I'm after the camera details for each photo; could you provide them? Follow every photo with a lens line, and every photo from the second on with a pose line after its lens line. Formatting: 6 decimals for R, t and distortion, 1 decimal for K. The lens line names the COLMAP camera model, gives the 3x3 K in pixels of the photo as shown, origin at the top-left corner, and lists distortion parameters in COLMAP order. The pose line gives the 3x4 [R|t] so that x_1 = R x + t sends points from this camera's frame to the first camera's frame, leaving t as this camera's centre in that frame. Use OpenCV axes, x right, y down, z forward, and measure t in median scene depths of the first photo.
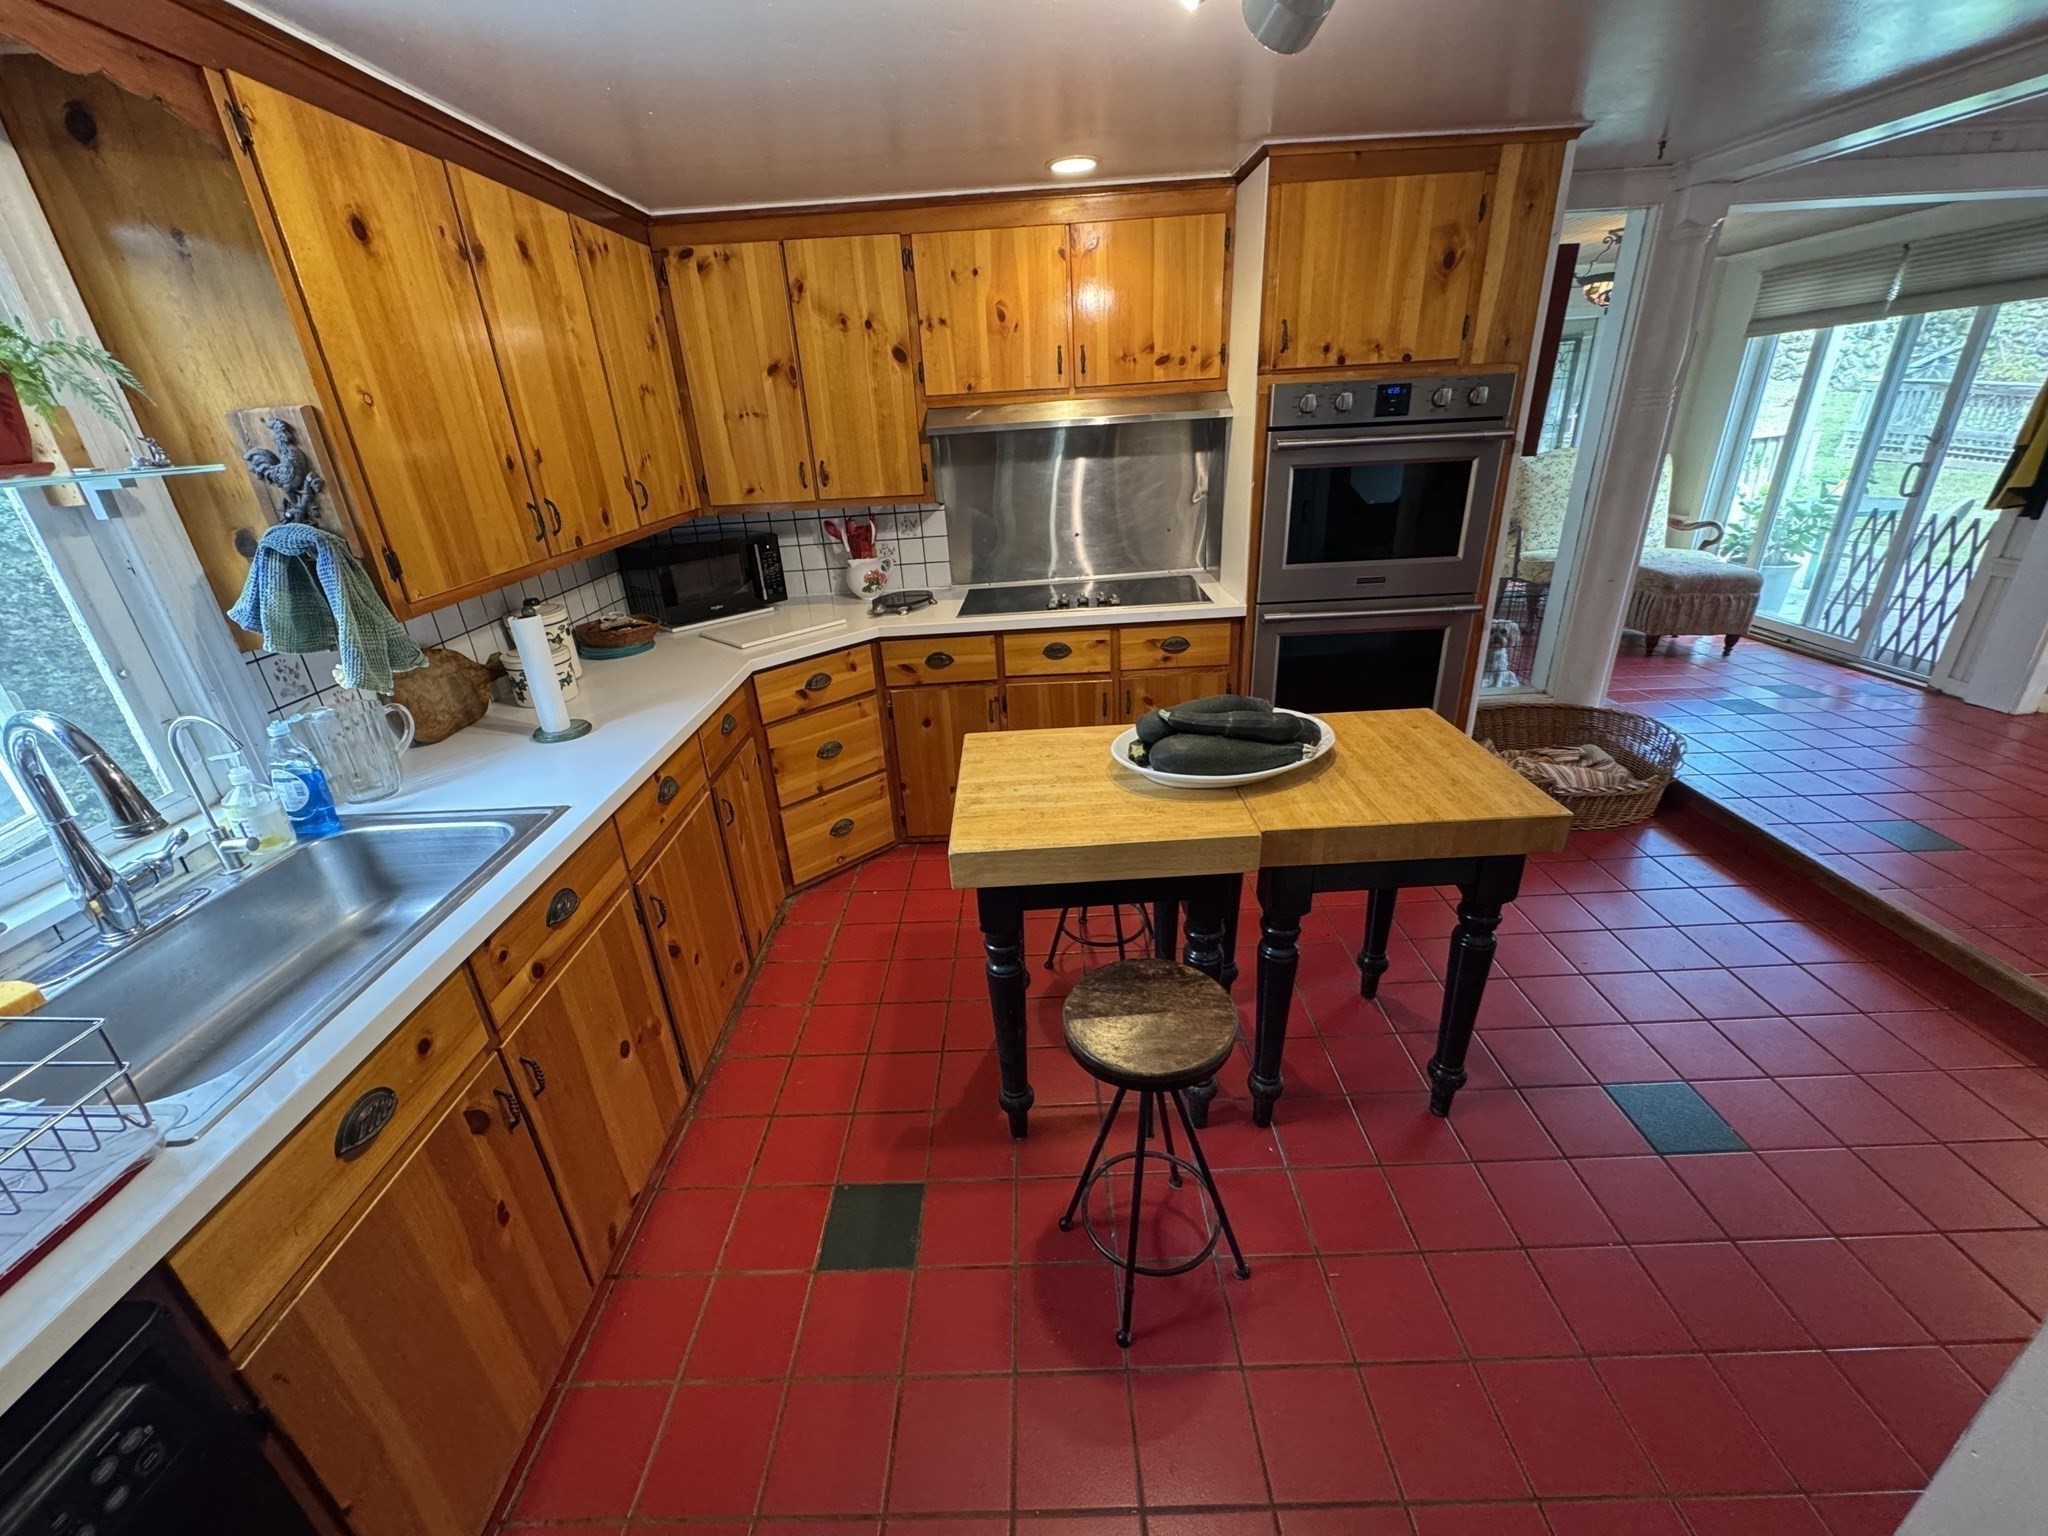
lens RADIAL K [[823.6, 0, 1028.7], [0, 823.6, 766.9], [0, 0, 1]] dist [-0.000701, -0.000053]
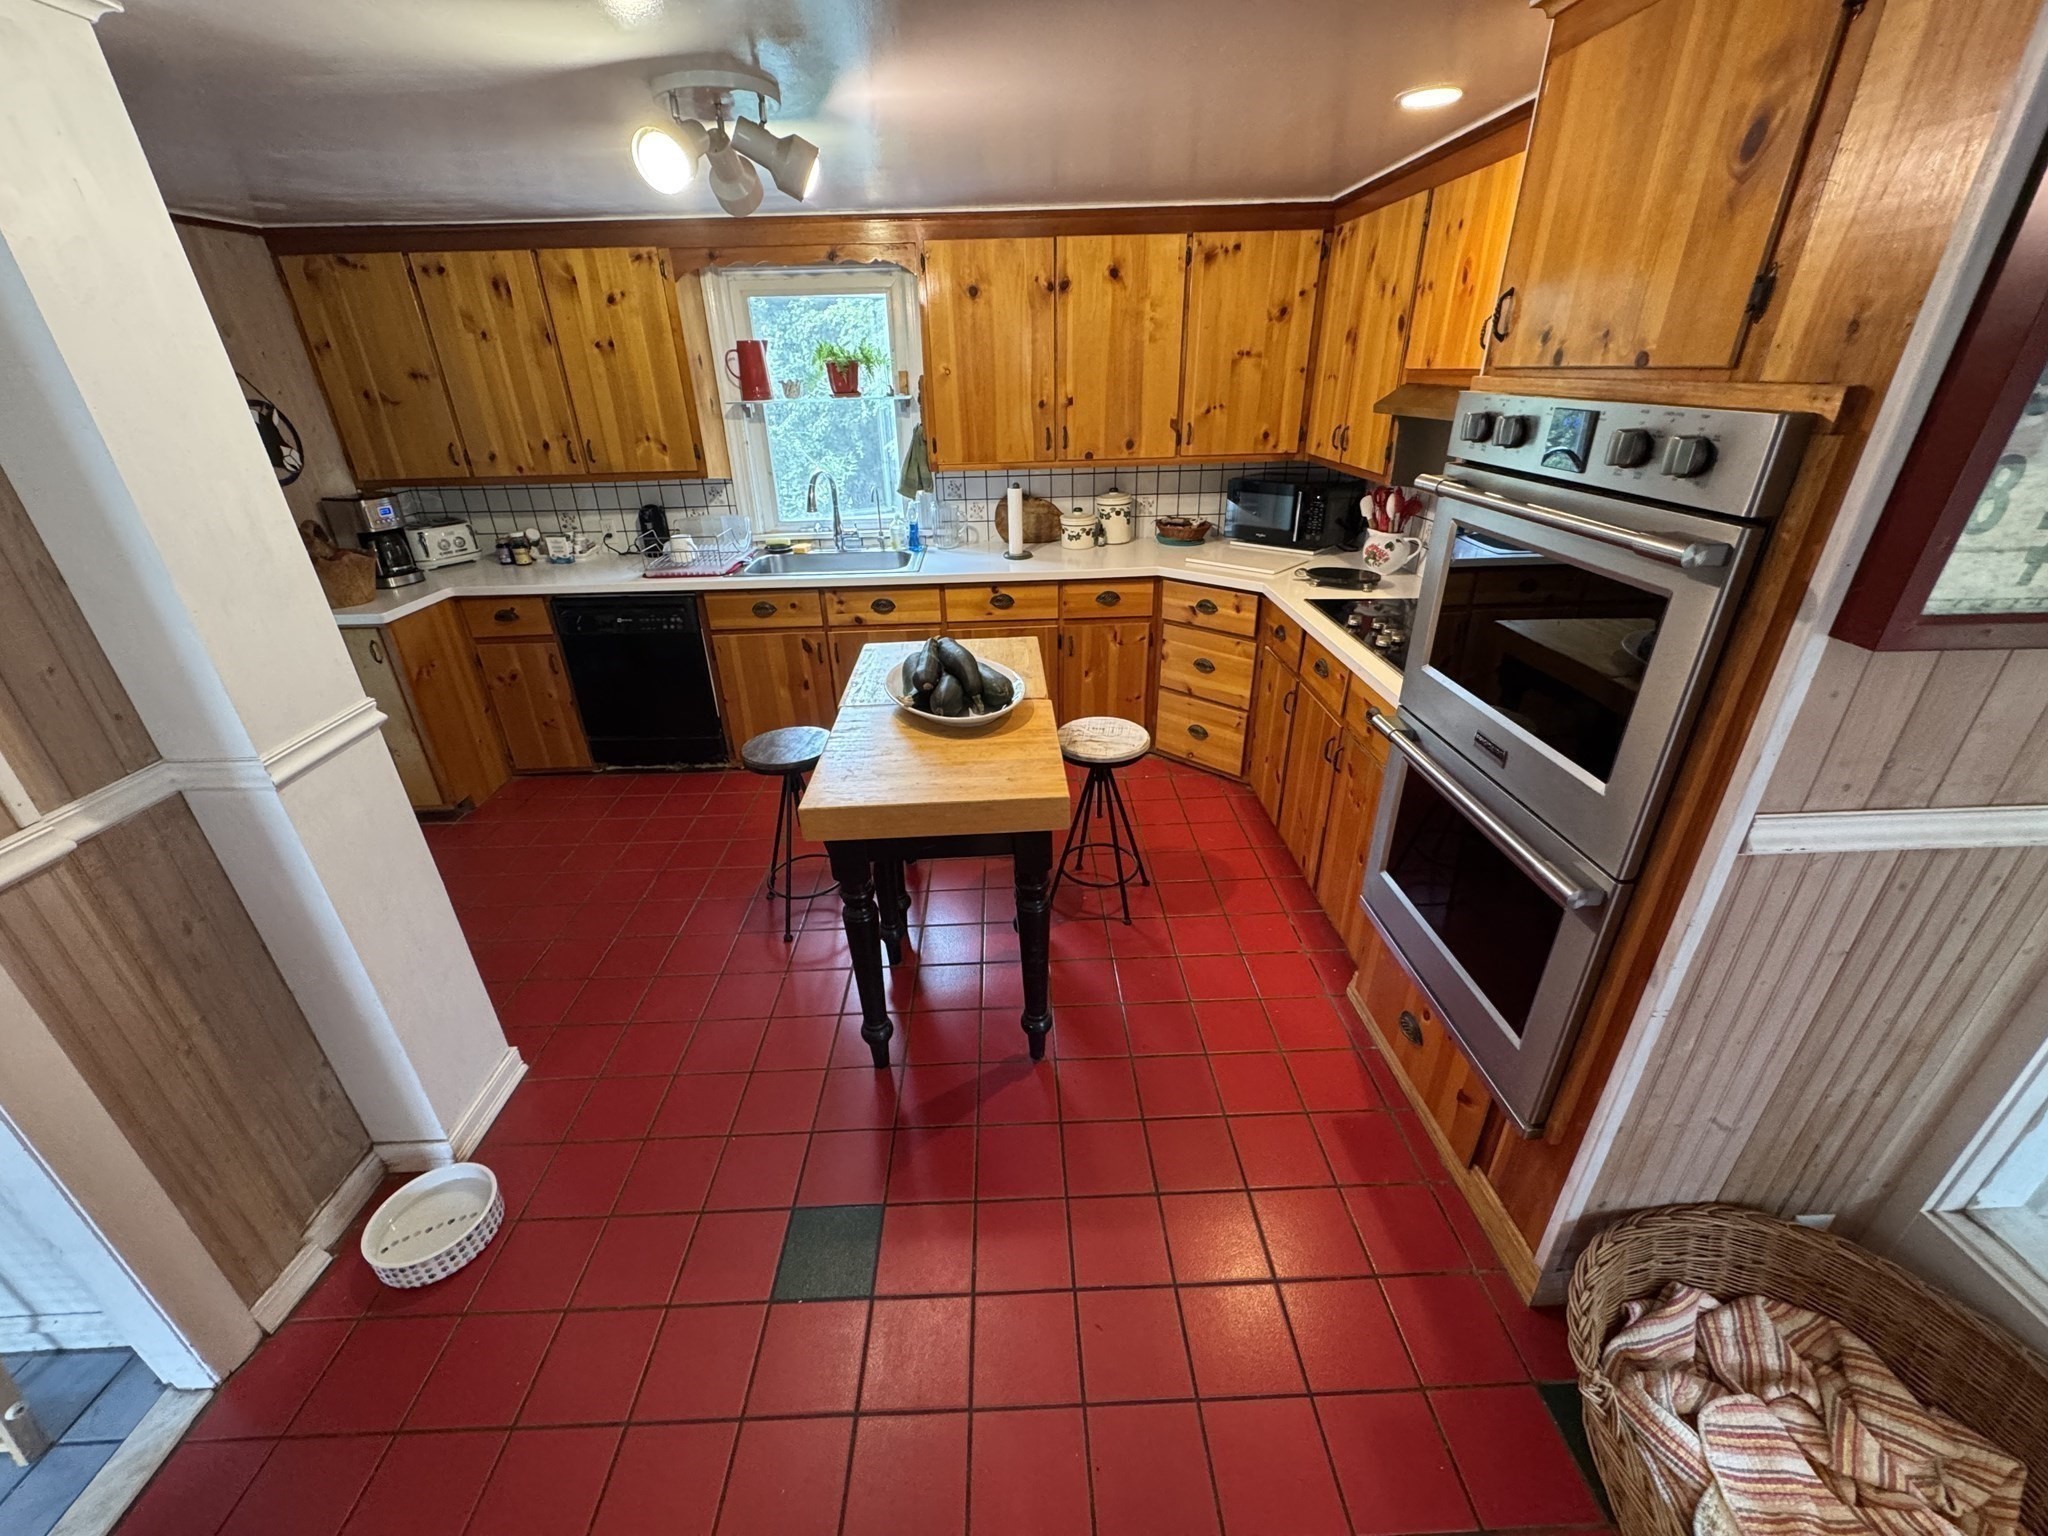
lens RADIAL K [[823.6, 0, 1023.4], [0, 823.6, 770.6], [0, 0, 1]] dist [-0.000701, -0.000053]
pose [[0.020679, 0.486144, -0.873634, 1.020387], [-0.383921, 0.810688, 0.442029, -0.378759], [0.923135, 0.326265, 0.203405, 0.647946]]
